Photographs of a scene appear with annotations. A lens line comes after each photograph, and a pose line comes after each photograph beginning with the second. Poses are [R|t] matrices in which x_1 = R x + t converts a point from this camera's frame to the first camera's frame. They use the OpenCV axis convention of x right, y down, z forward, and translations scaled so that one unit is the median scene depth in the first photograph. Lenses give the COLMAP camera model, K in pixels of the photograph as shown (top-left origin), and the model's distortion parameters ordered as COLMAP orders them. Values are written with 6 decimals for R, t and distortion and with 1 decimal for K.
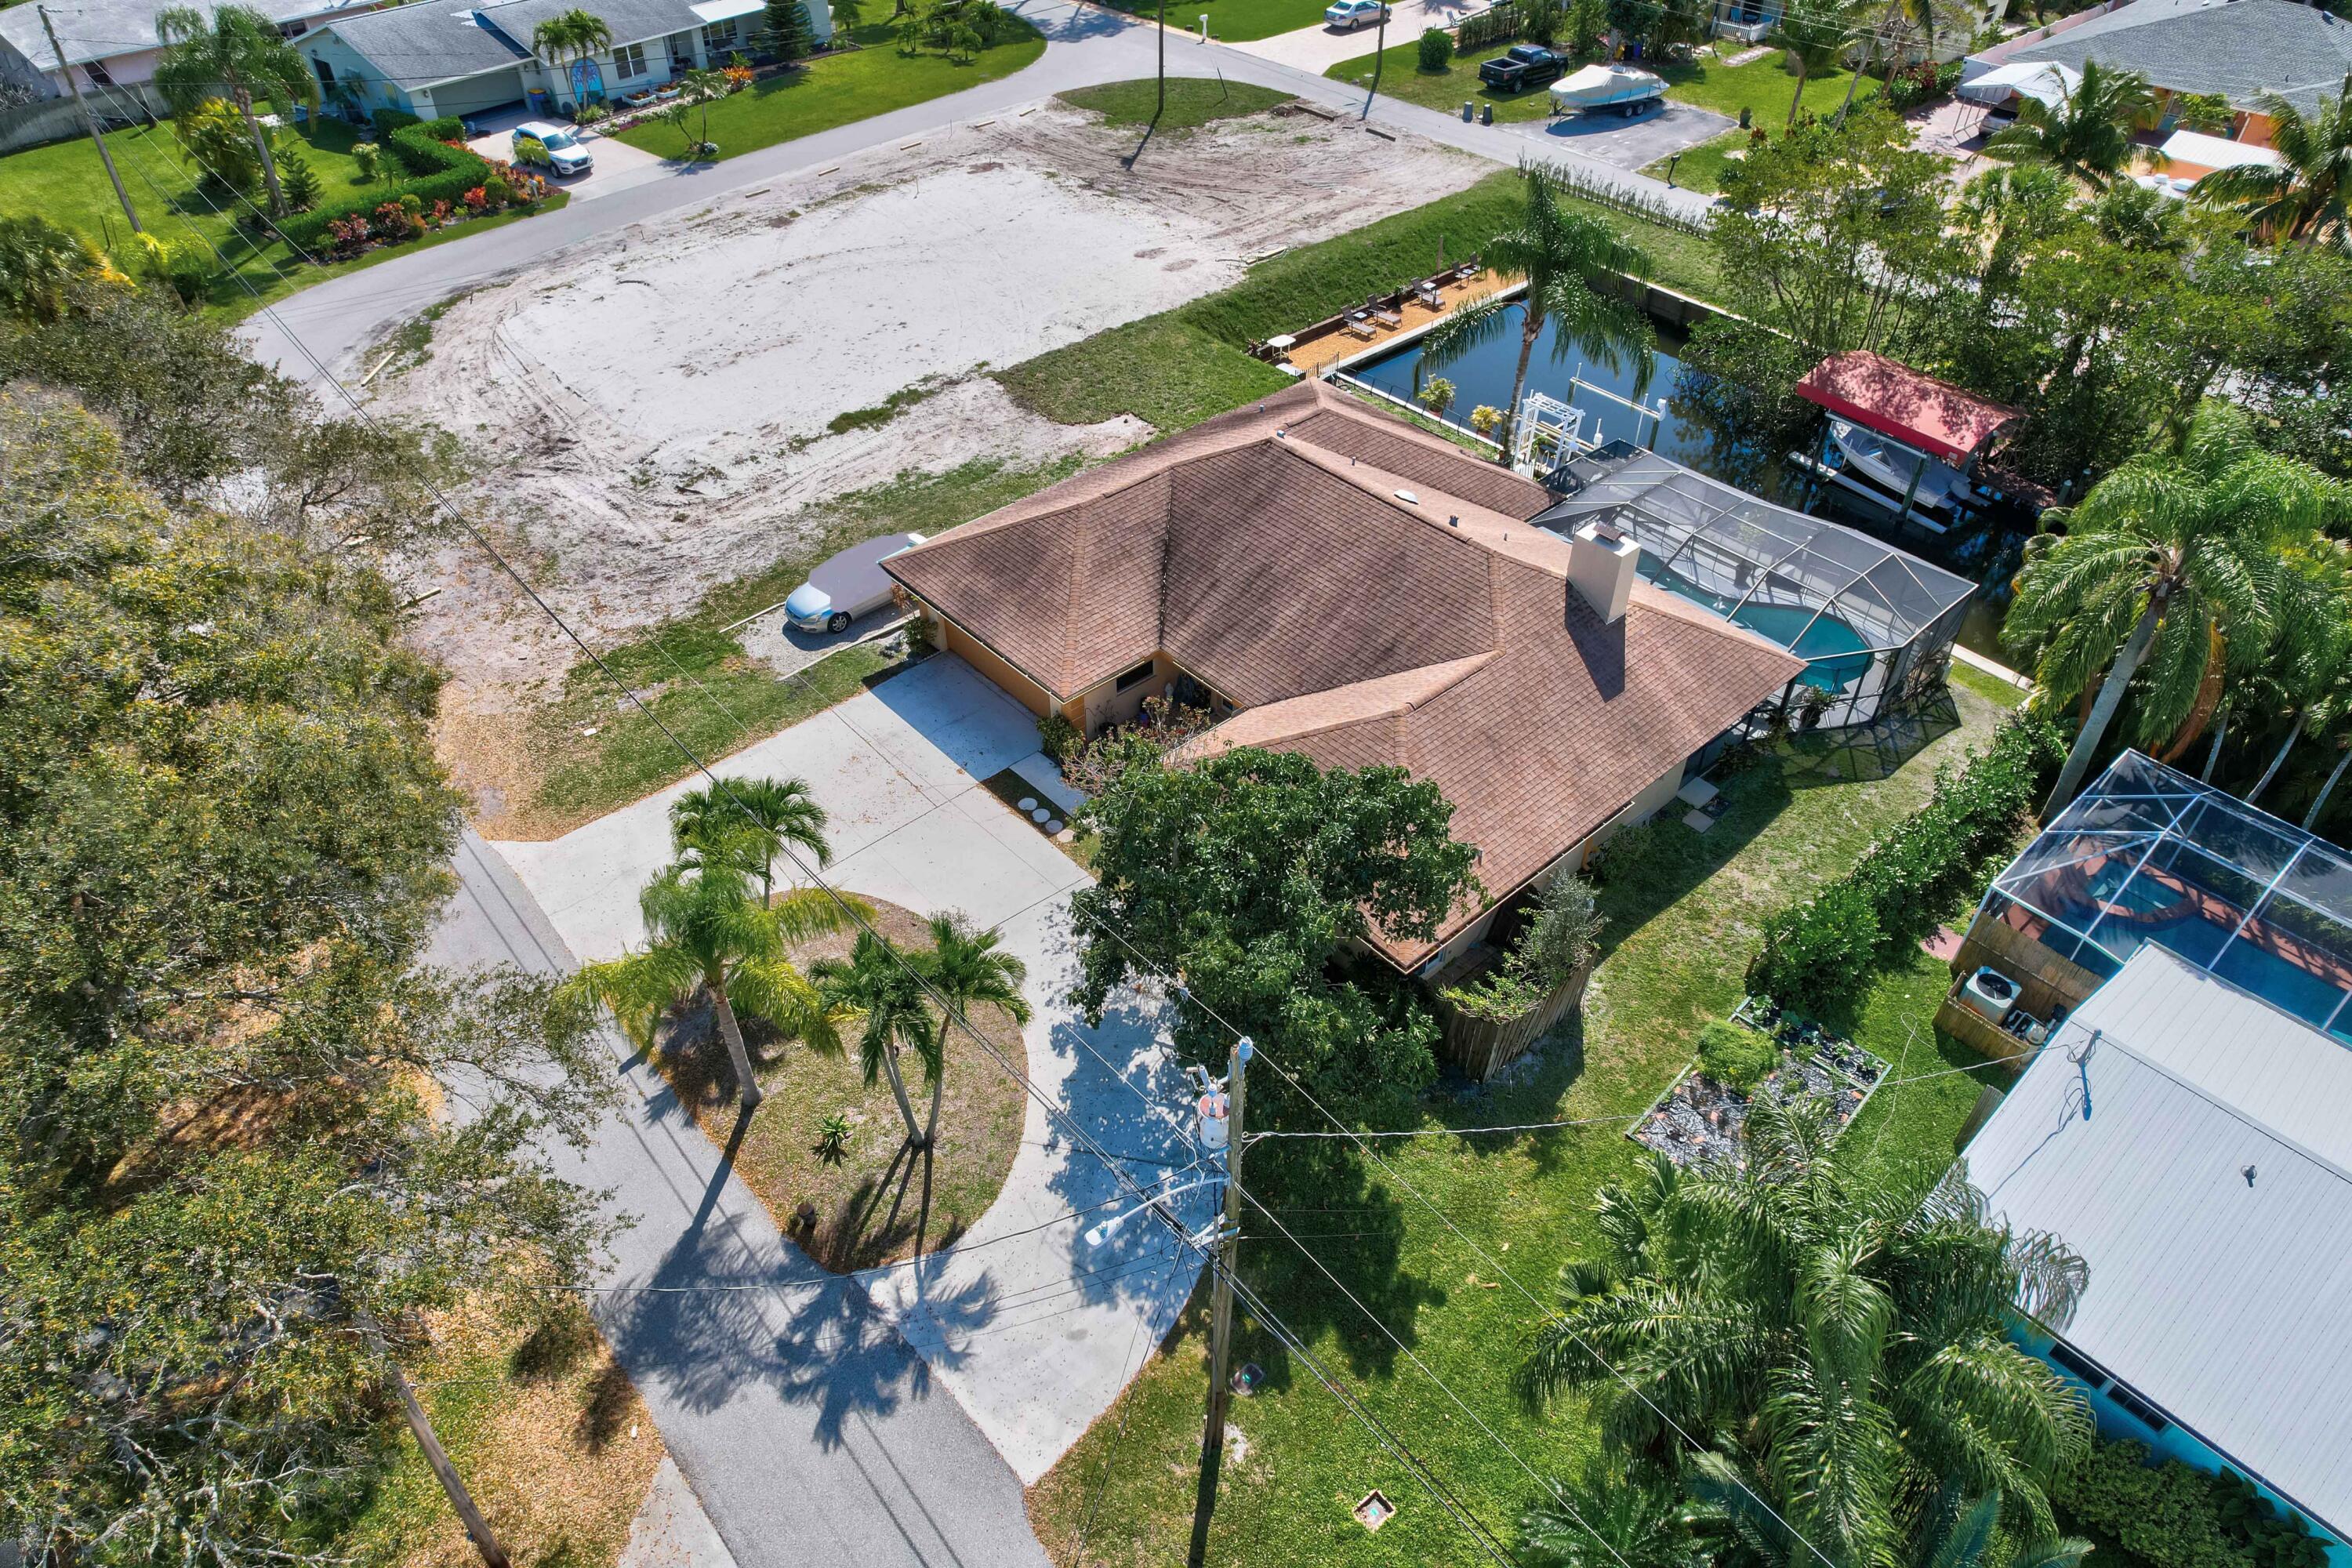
lens RADIAL K [[1499.0, 0, 1177.0], [0, 1499.0, 811.5], [0, 0, 1]] dist [-0.077213, 0.067537]
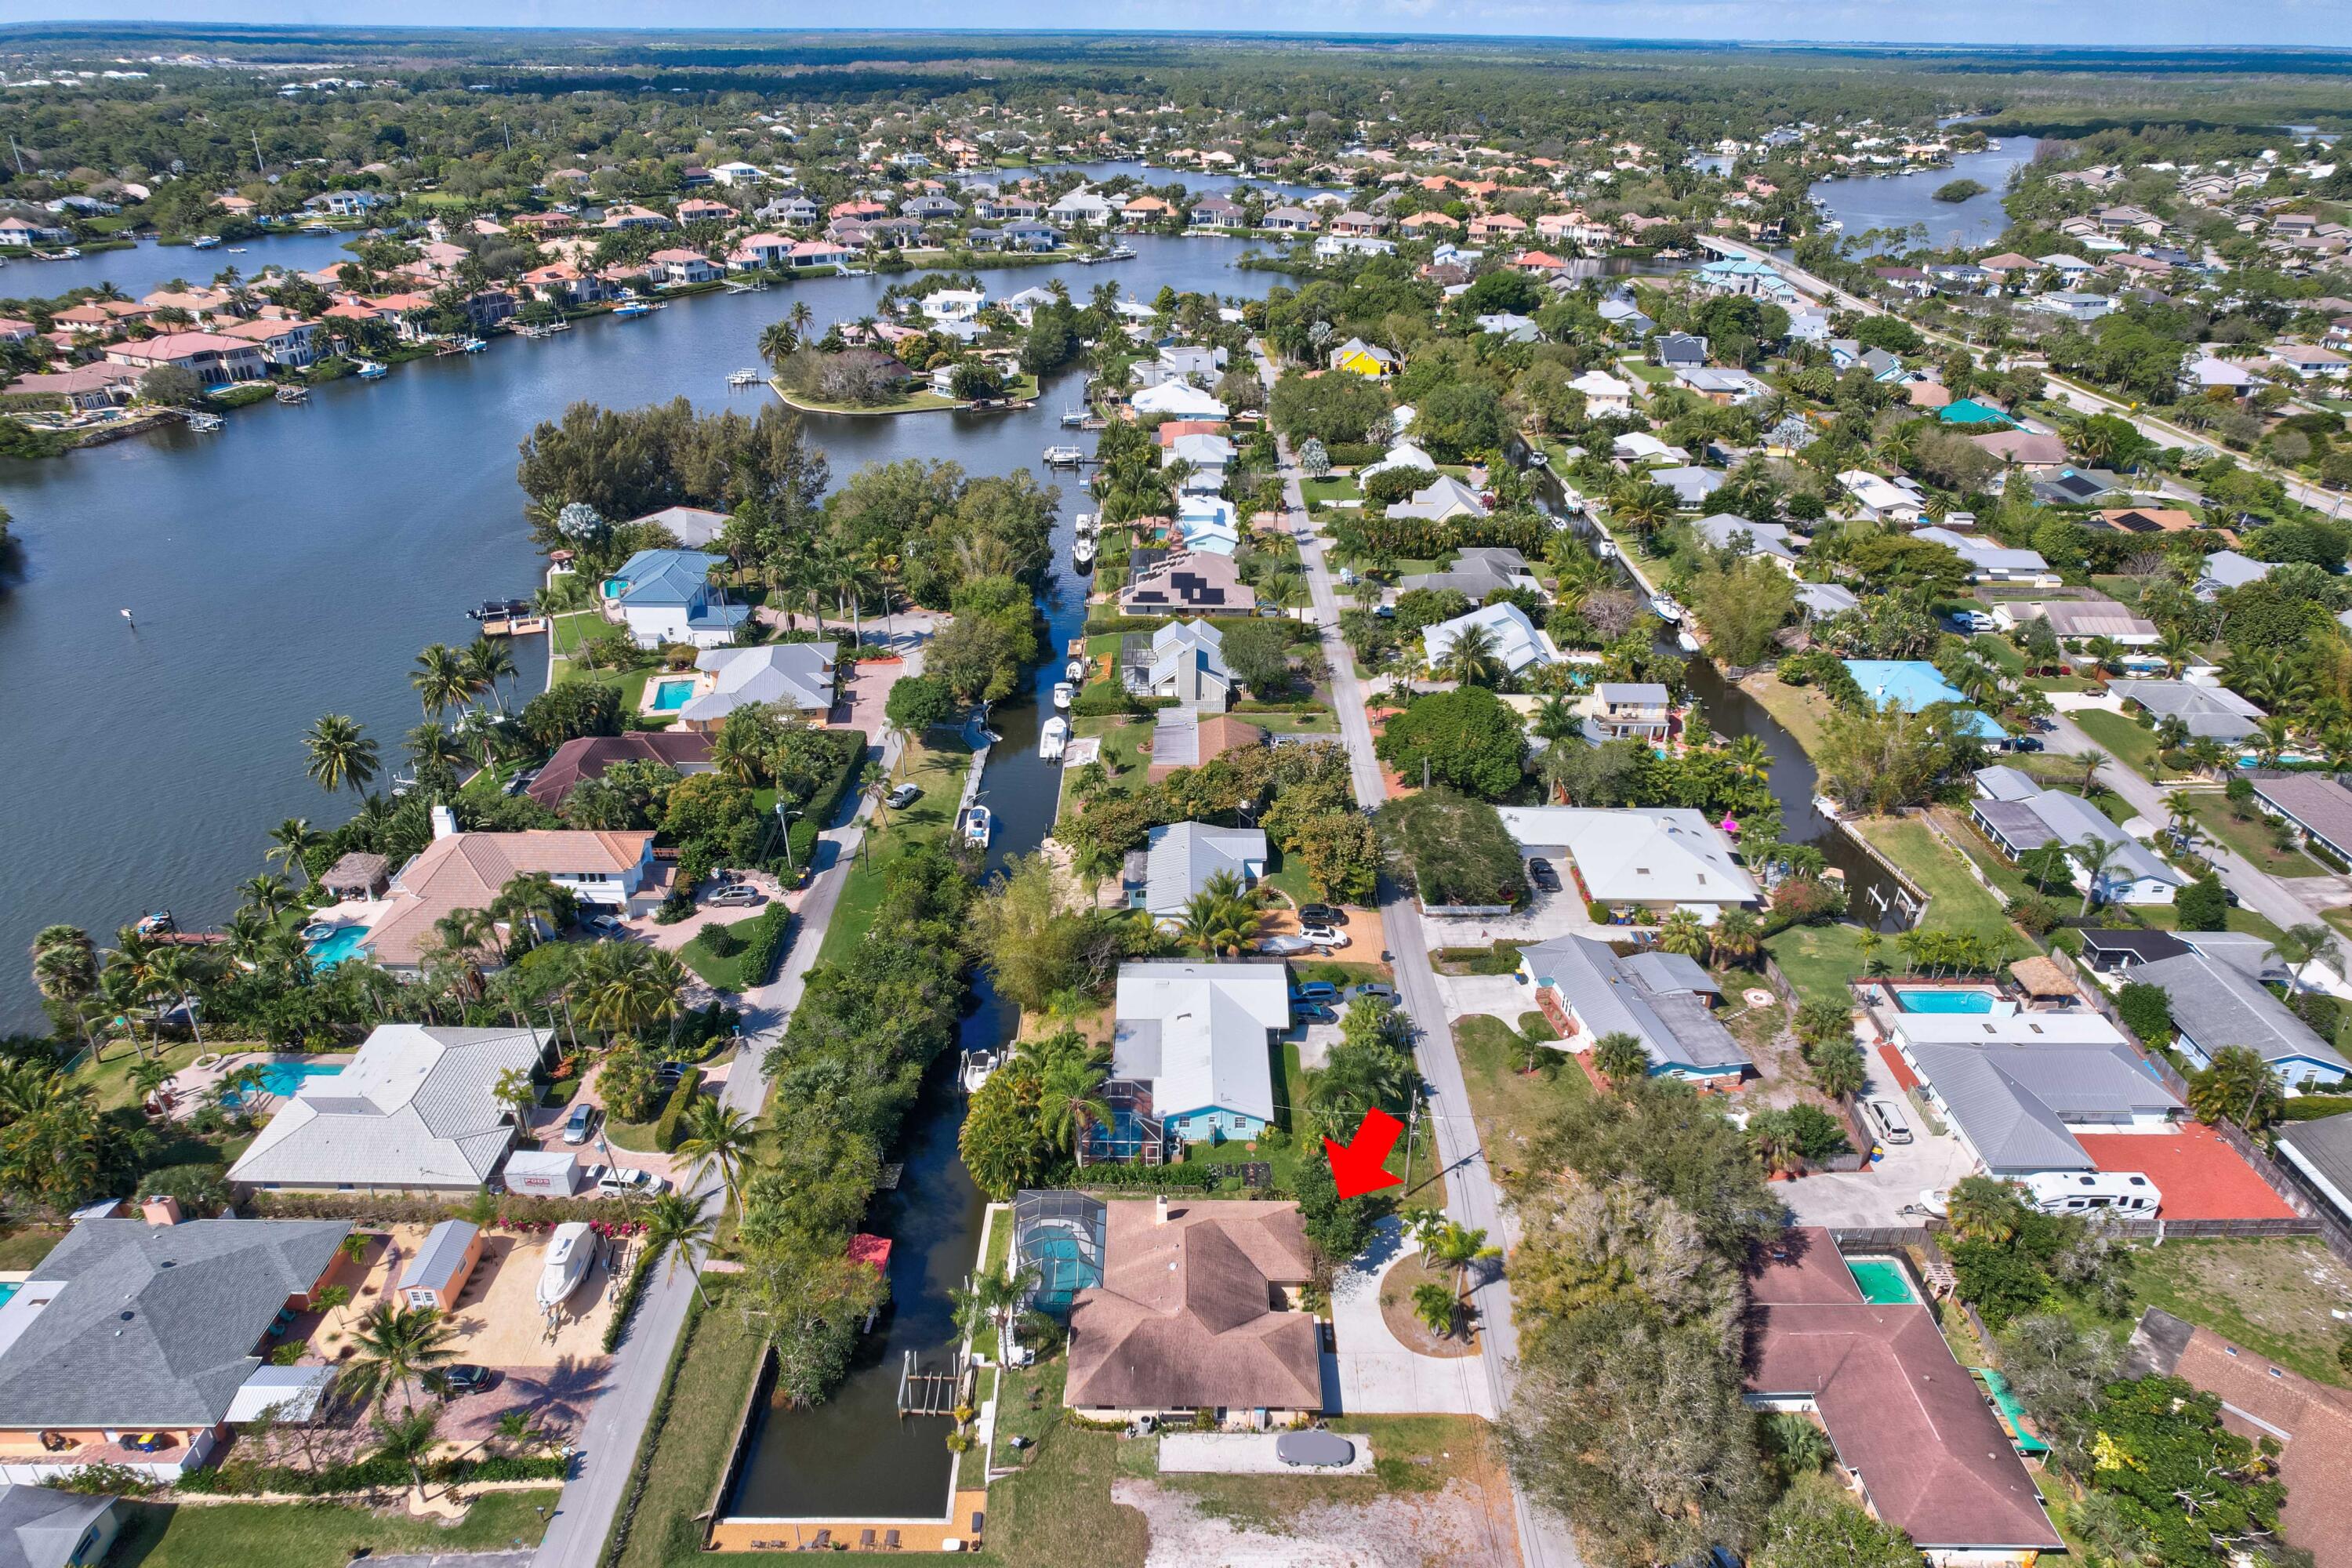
lens RADIAL K [[1499.0, 0, 1177.0], [0, 1499.0, 811.5], [0, 0, 1]] dist [-0.077213, 0.067537]
pose [[-0.744880, -0.323859, 0.583326, -0.894120], [0.437179, 0.423540, 0.793403, -2.072216], [-0.504013, 0.846008, -0.173902, 0.572984]]
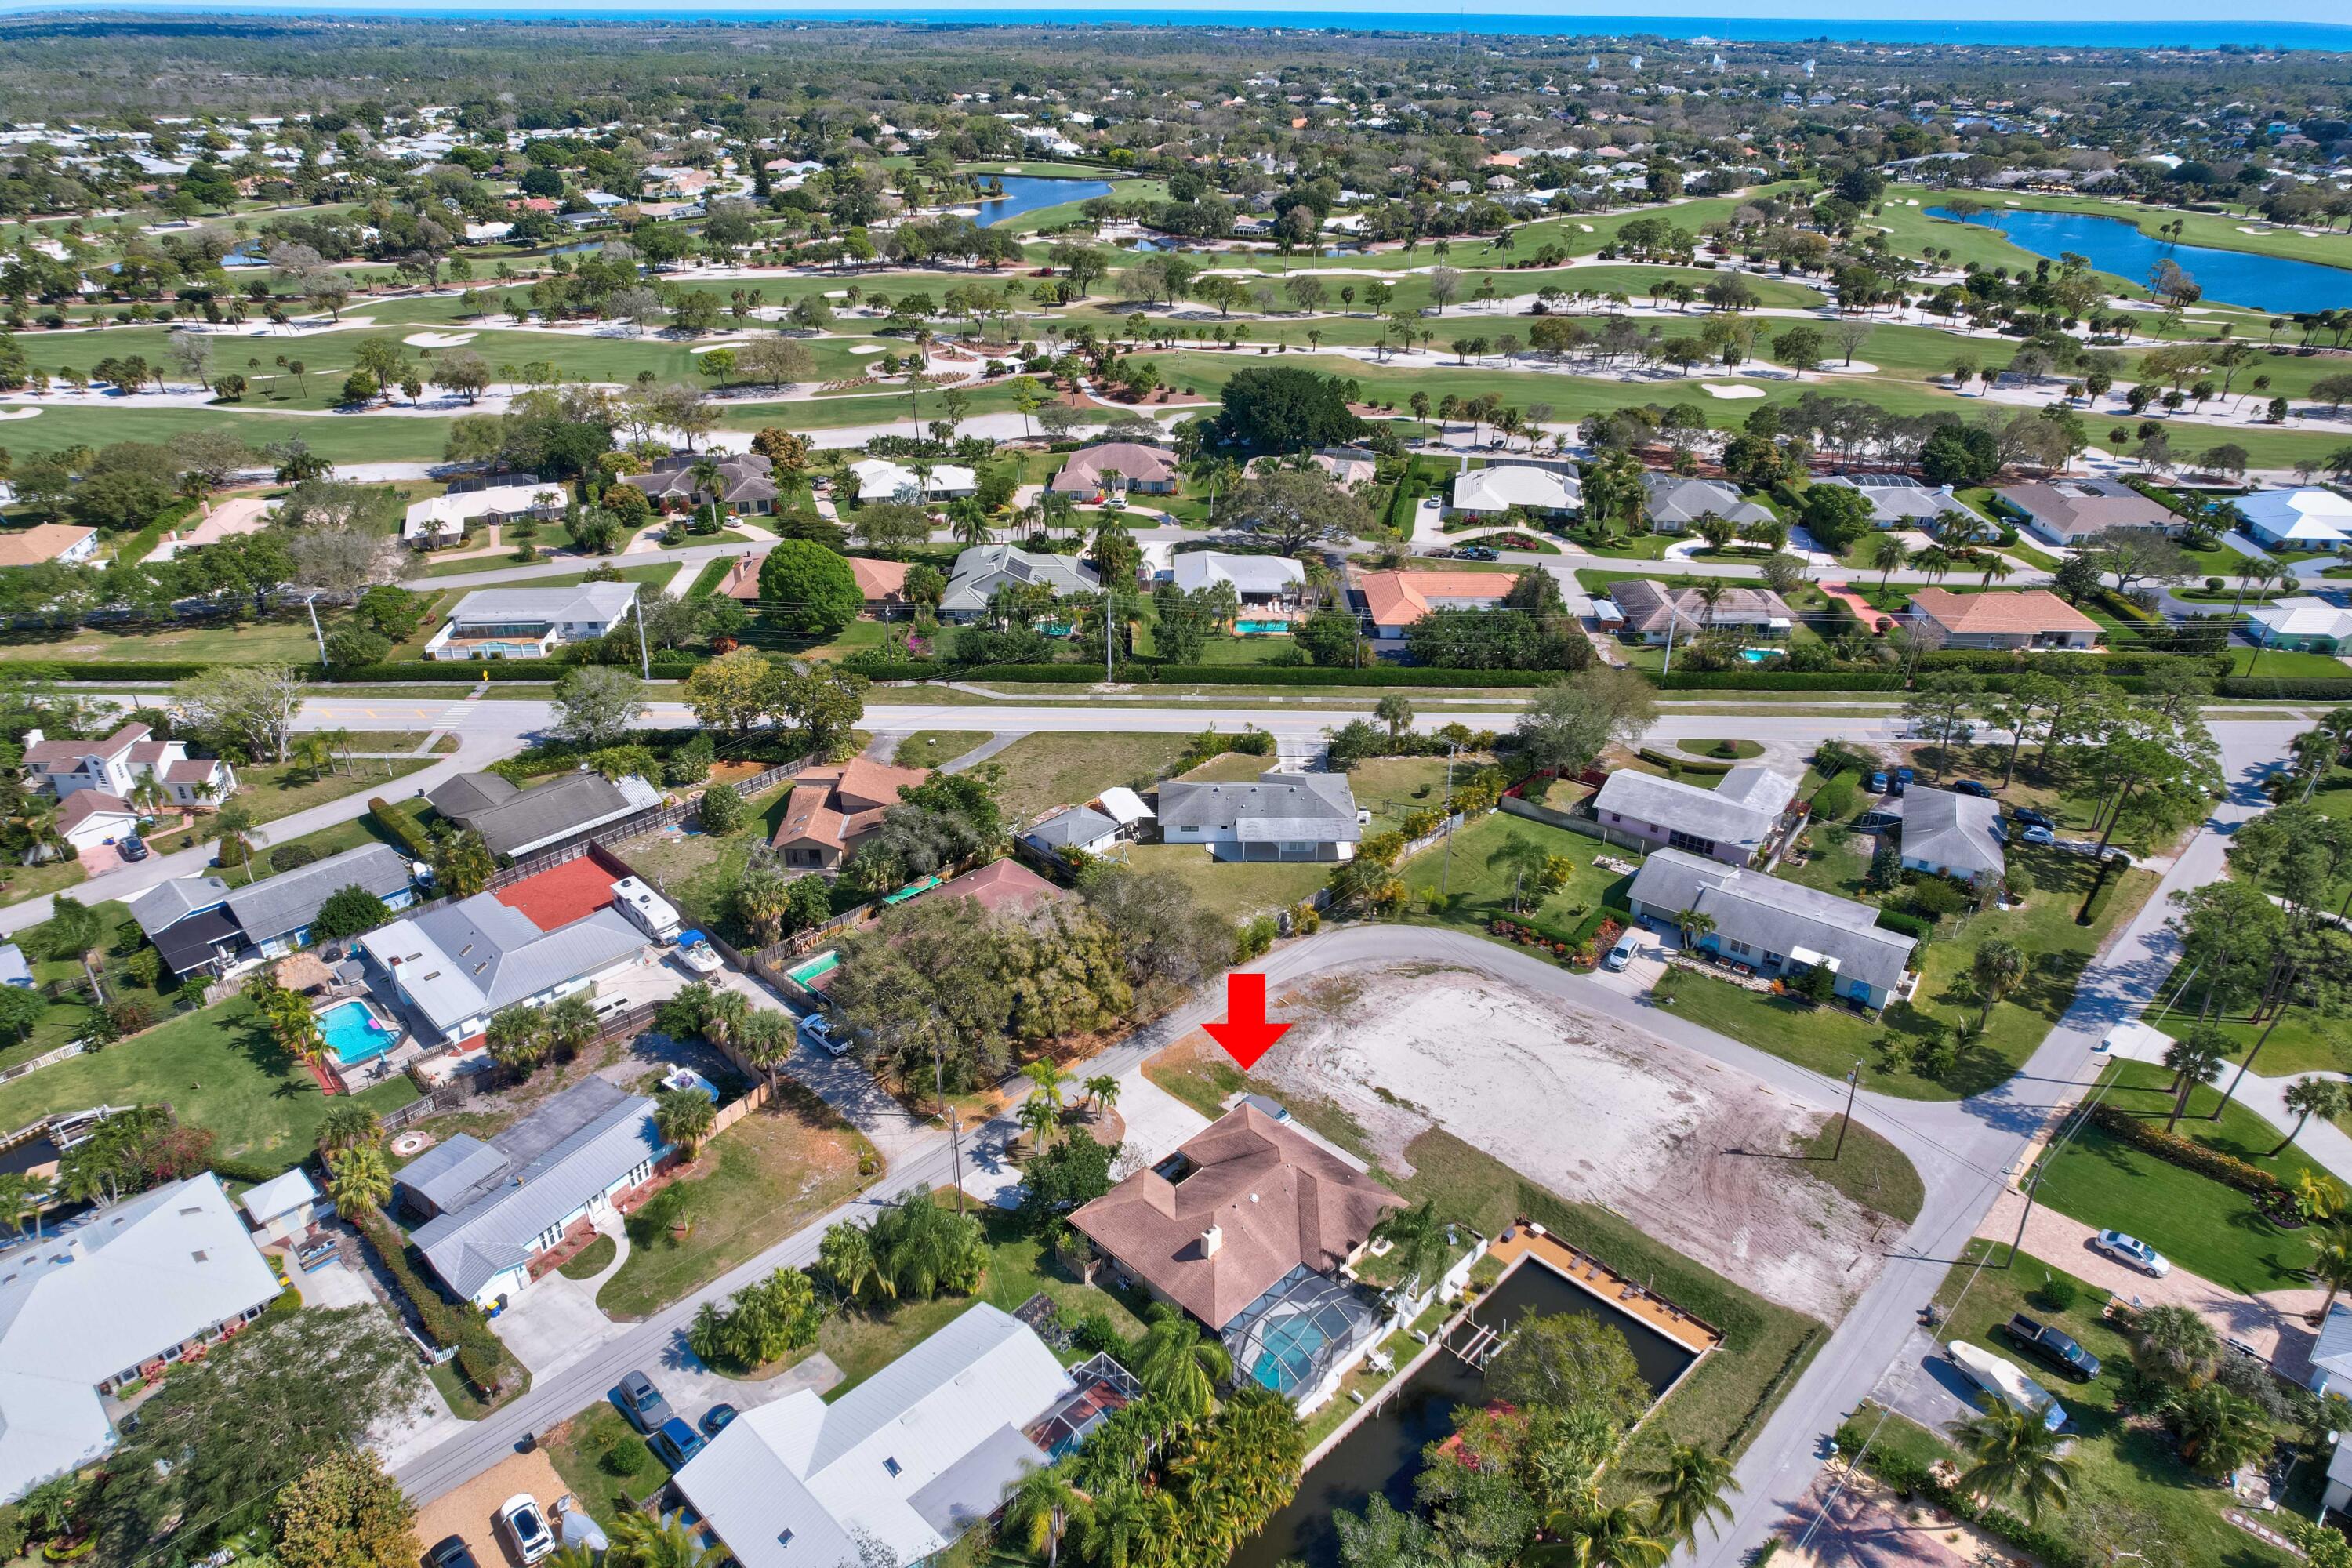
lens RADIAL K [[1499.0, 0, 1177.0], [0, 1499.0, 811.5], [0, 0, 1]] dist [-0.077213, 0.067537]
pose [[0.061233, 0.477243, -0.876636, 1.737961], [-0.672519, 0.668716, 0.317075, -1.143928], [0.737542, 0.570138, 0.361902, -0.433677]]
